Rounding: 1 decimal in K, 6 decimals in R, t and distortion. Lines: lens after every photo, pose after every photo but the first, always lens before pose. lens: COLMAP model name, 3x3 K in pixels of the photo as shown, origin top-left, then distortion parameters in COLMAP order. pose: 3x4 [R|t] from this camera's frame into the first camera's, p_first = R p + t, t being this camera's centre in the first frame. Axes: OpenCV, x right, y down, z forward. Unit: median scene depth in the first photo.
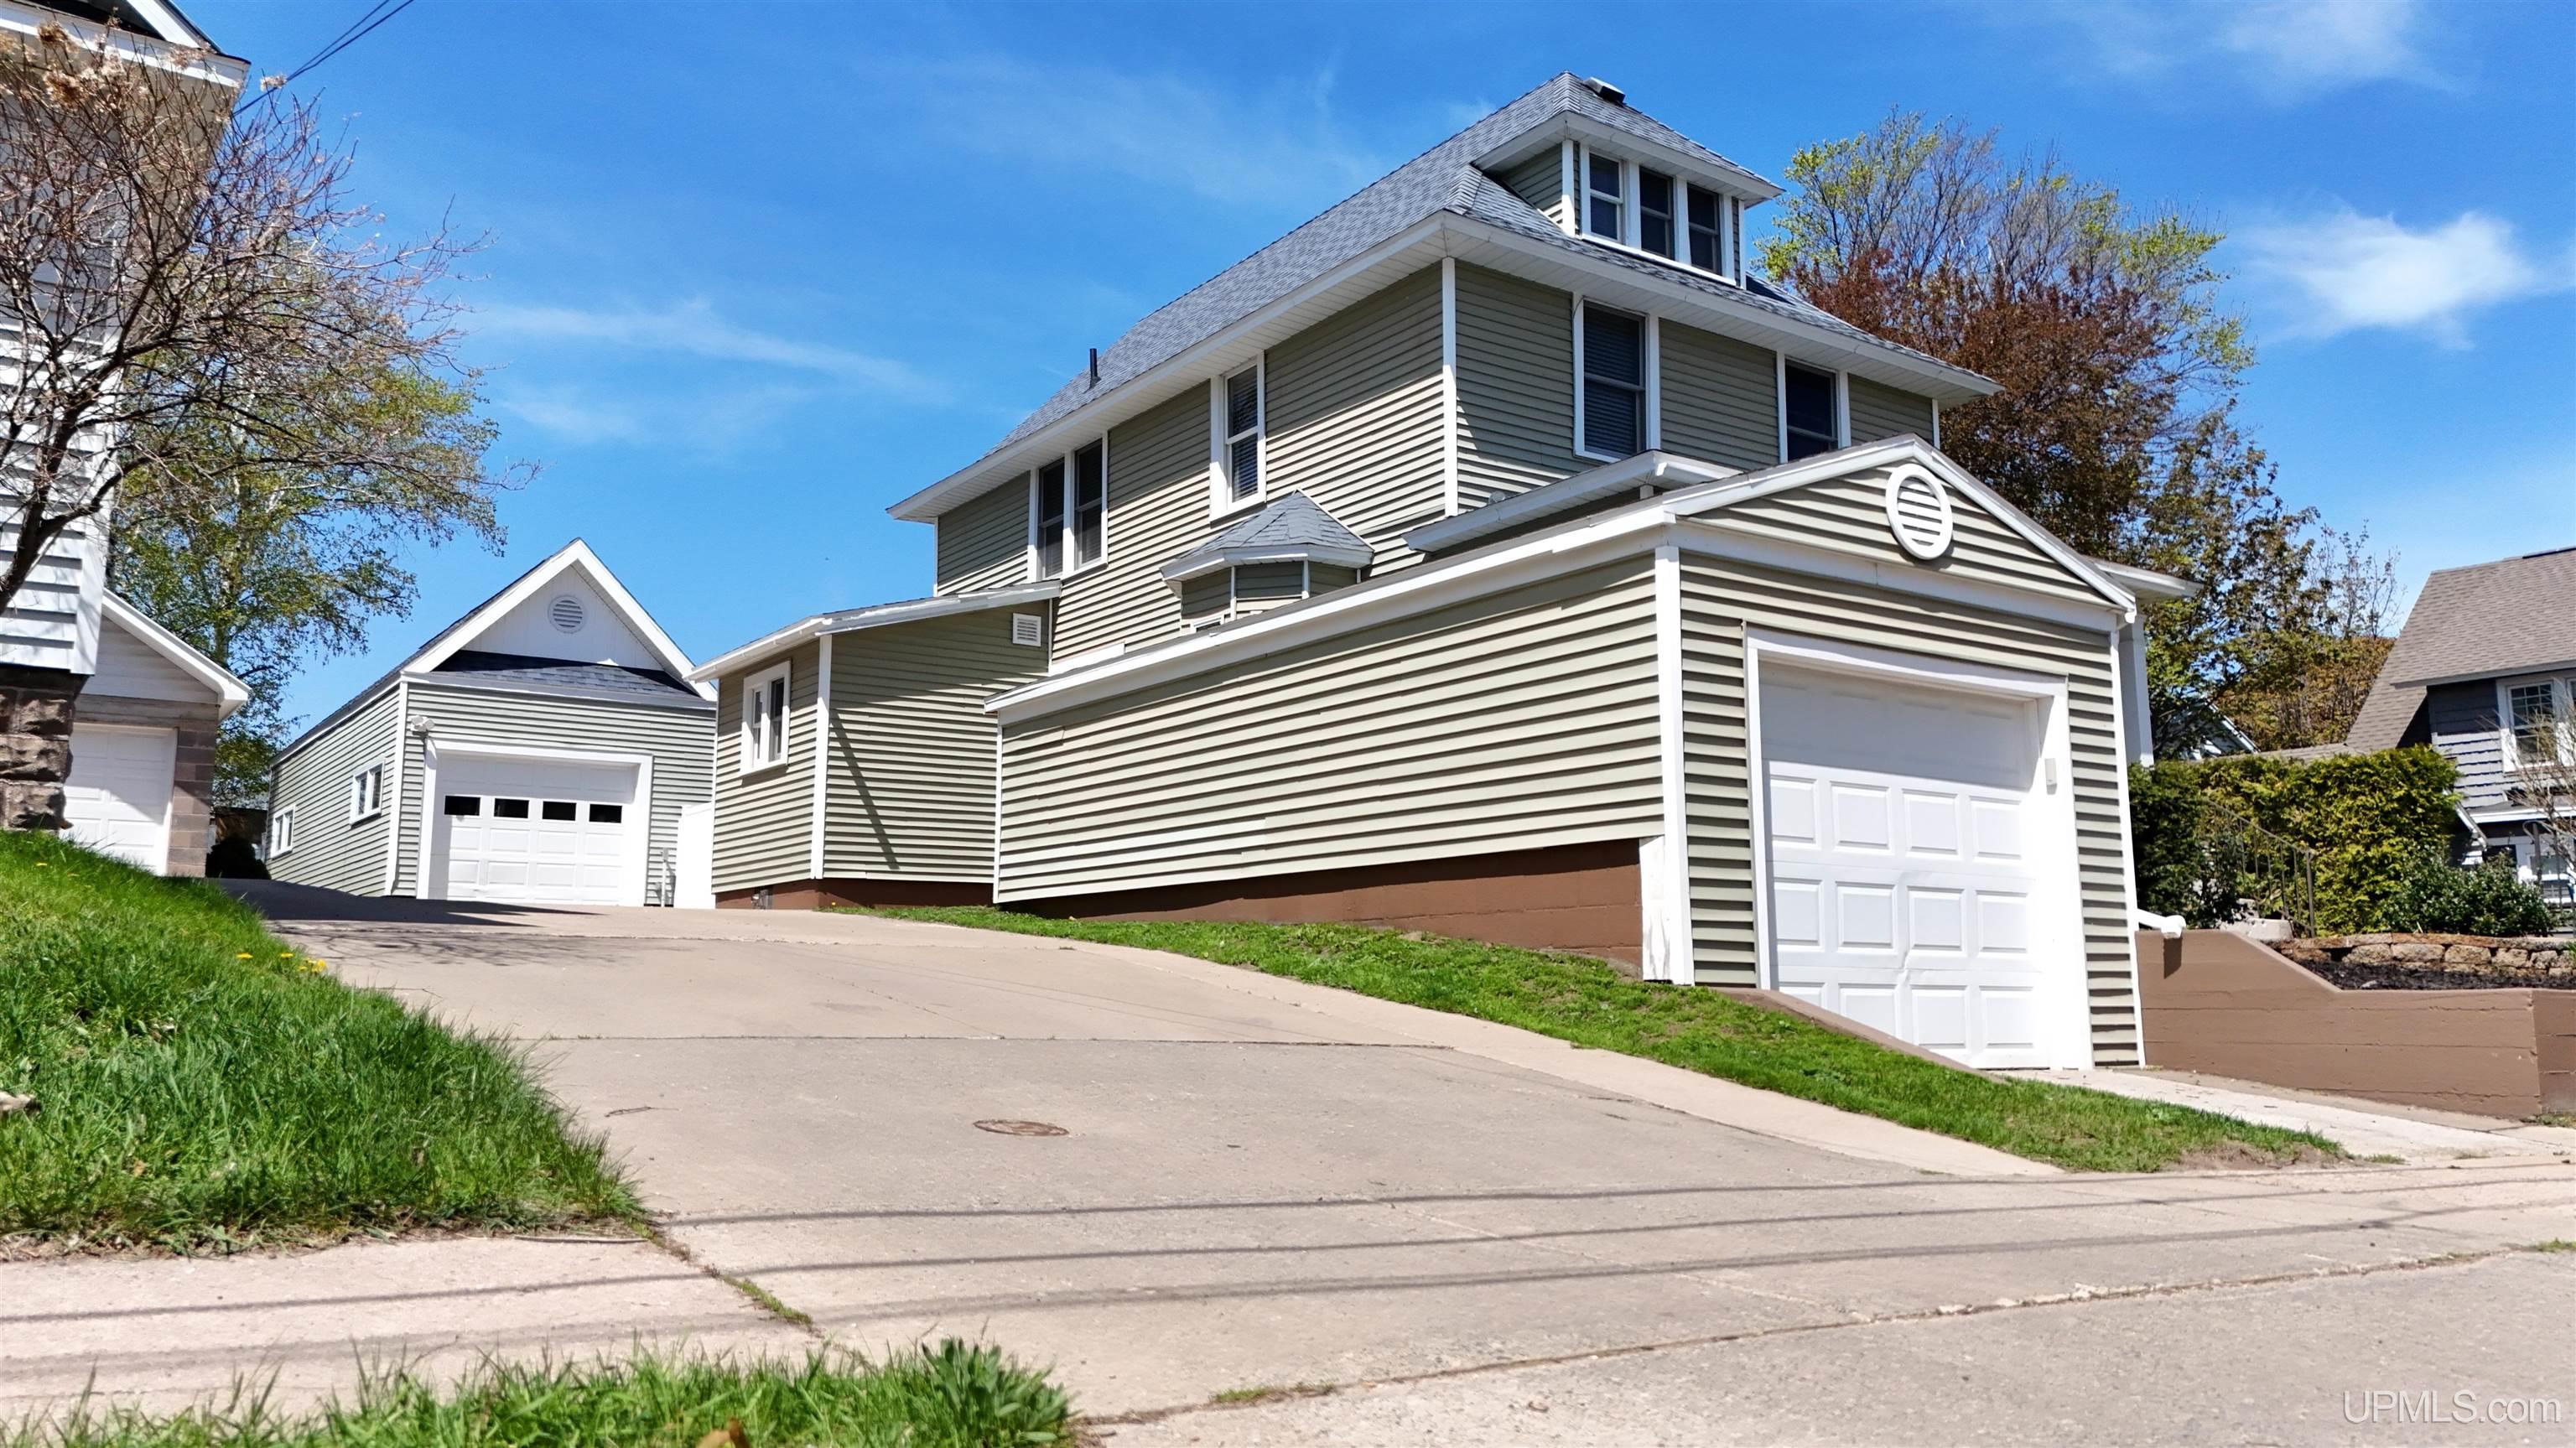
lens RADIAL K [[1912.9, 0, 1371.0], [0, 1912.9, 710.3], [0, 0, 1]] dist [0.042760, 0.005127]
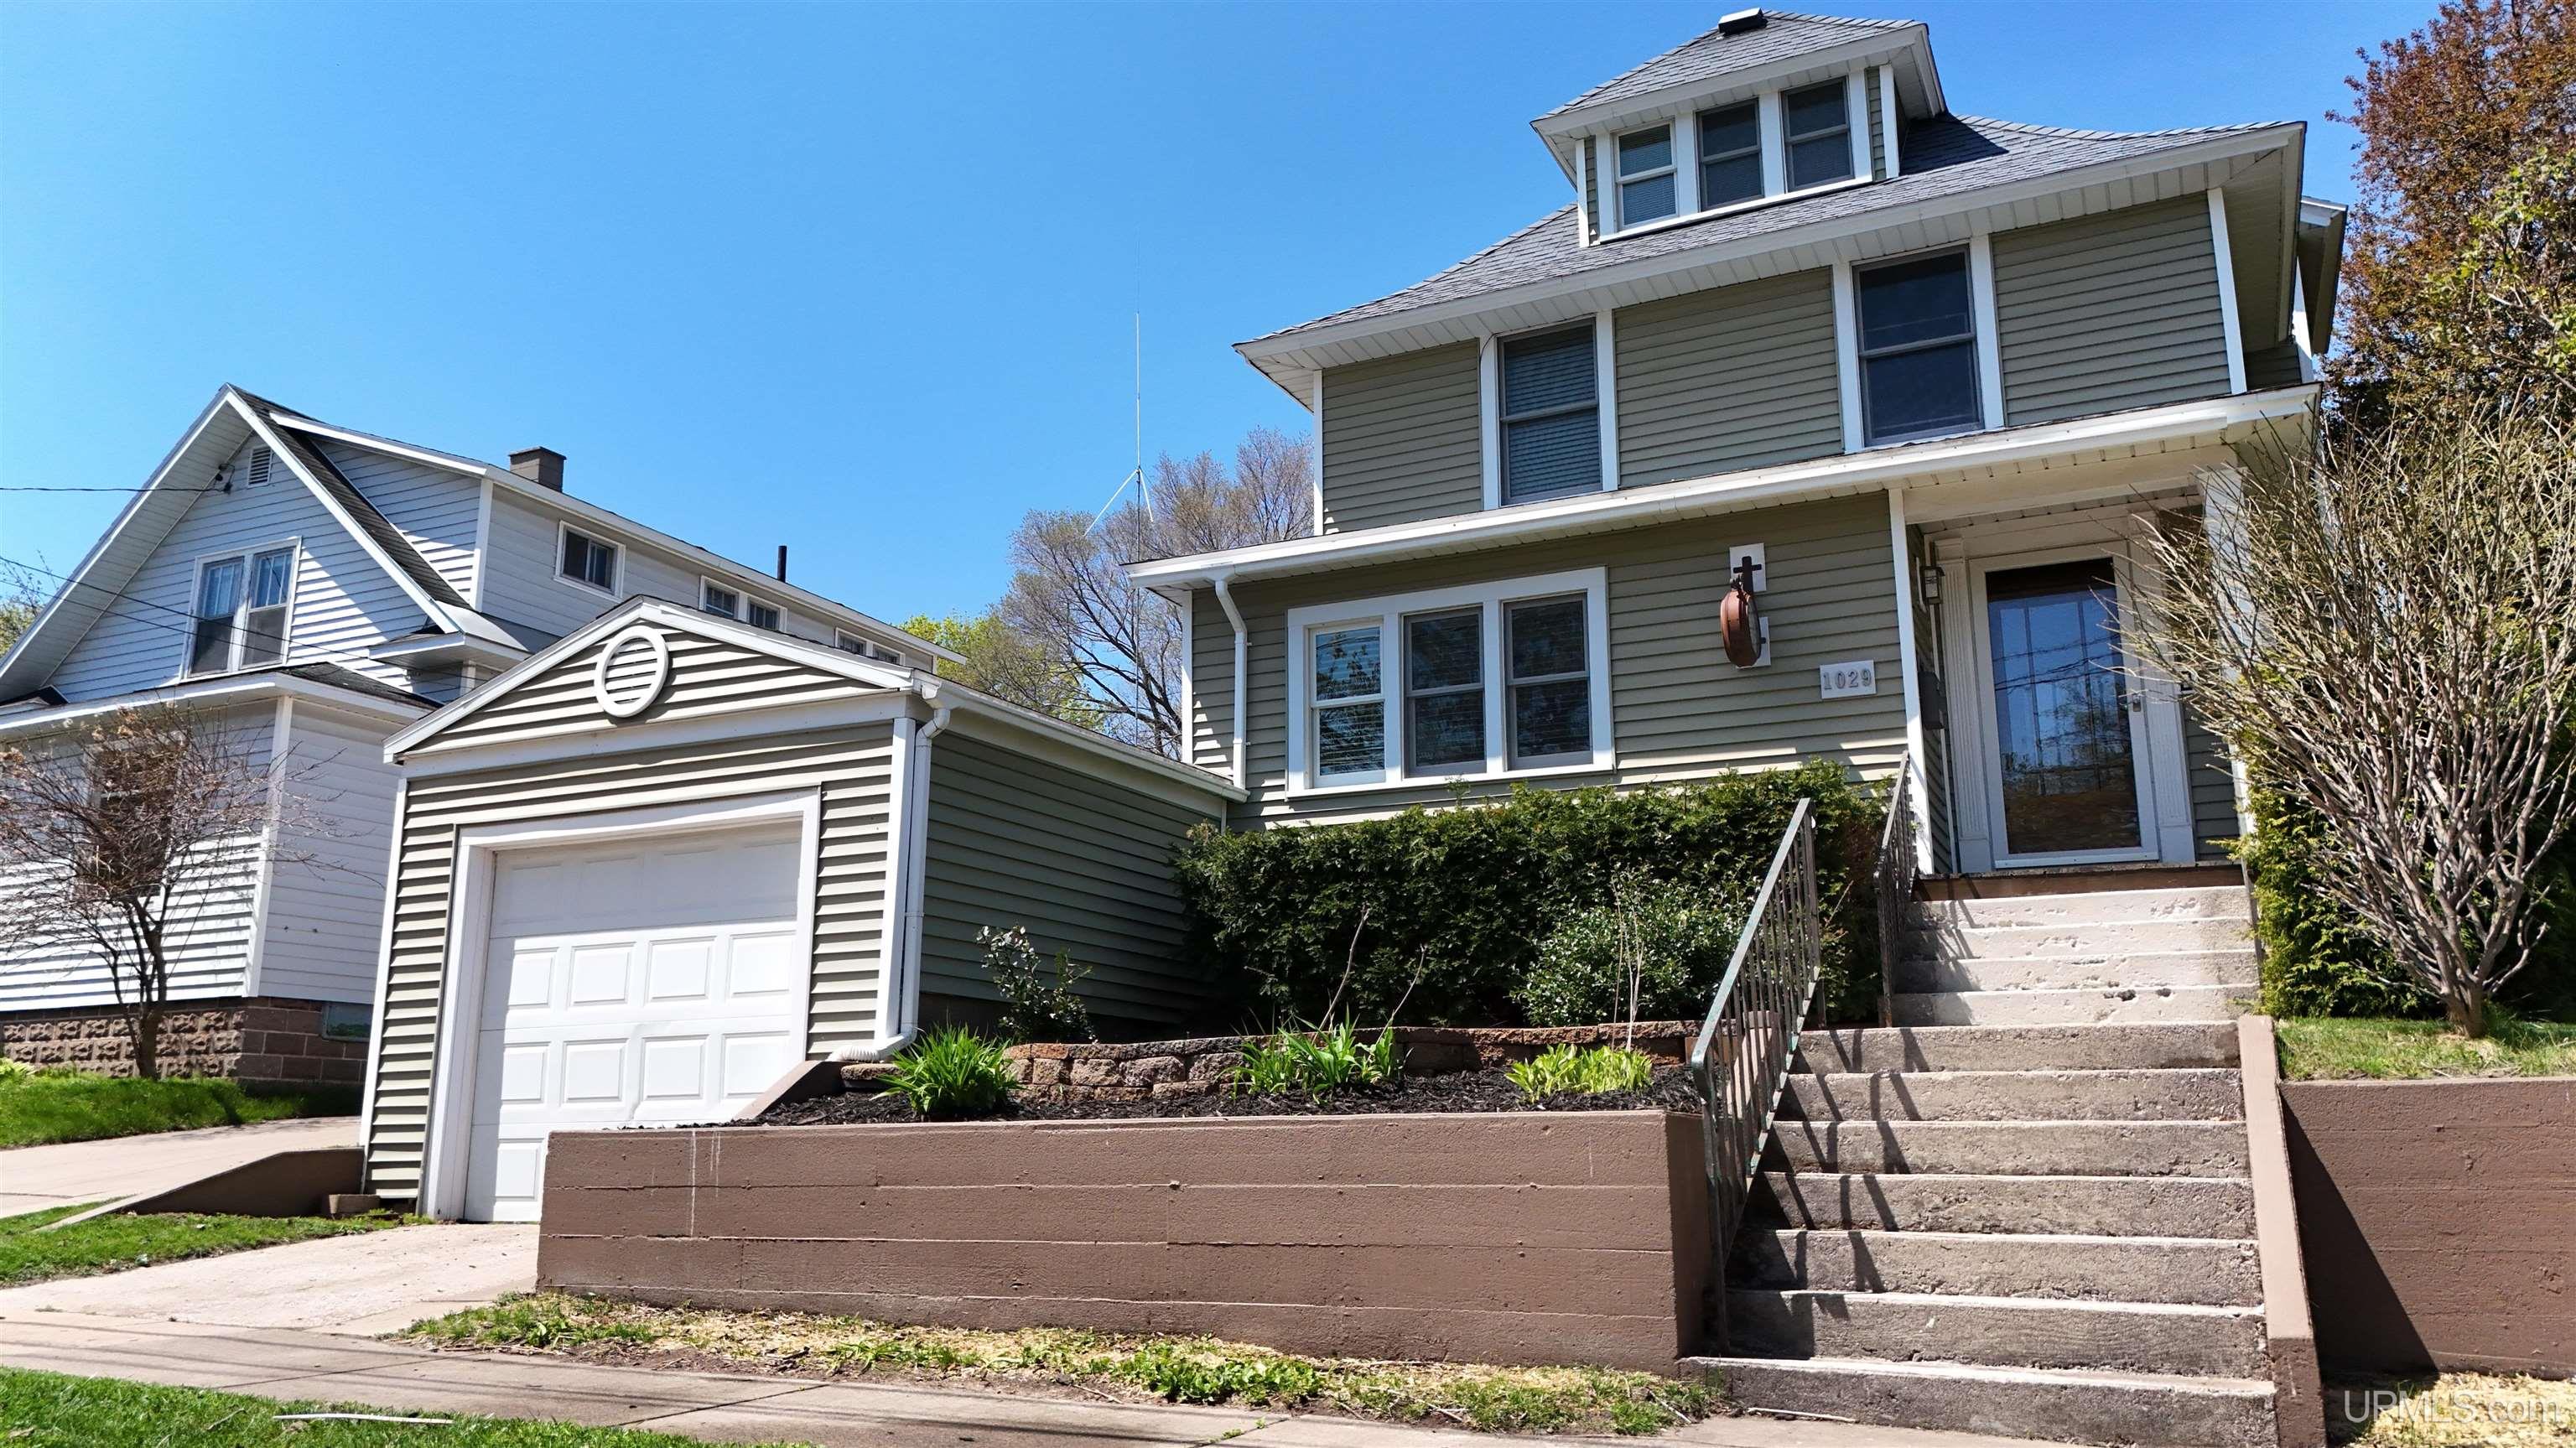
lens RADIAL K [[1912.9, 0, 1290.2], [0, 1912.9, 718.9], [0, 0, 1]] dist [0.042760, 0.005127]
pose [[0.483584, -0.198841, -0.852413, 1.248978], [0.146861, 0.978482, -0.144933, 0.115480], [0.862890, -0.055099, 0.502380, 0.737624]]
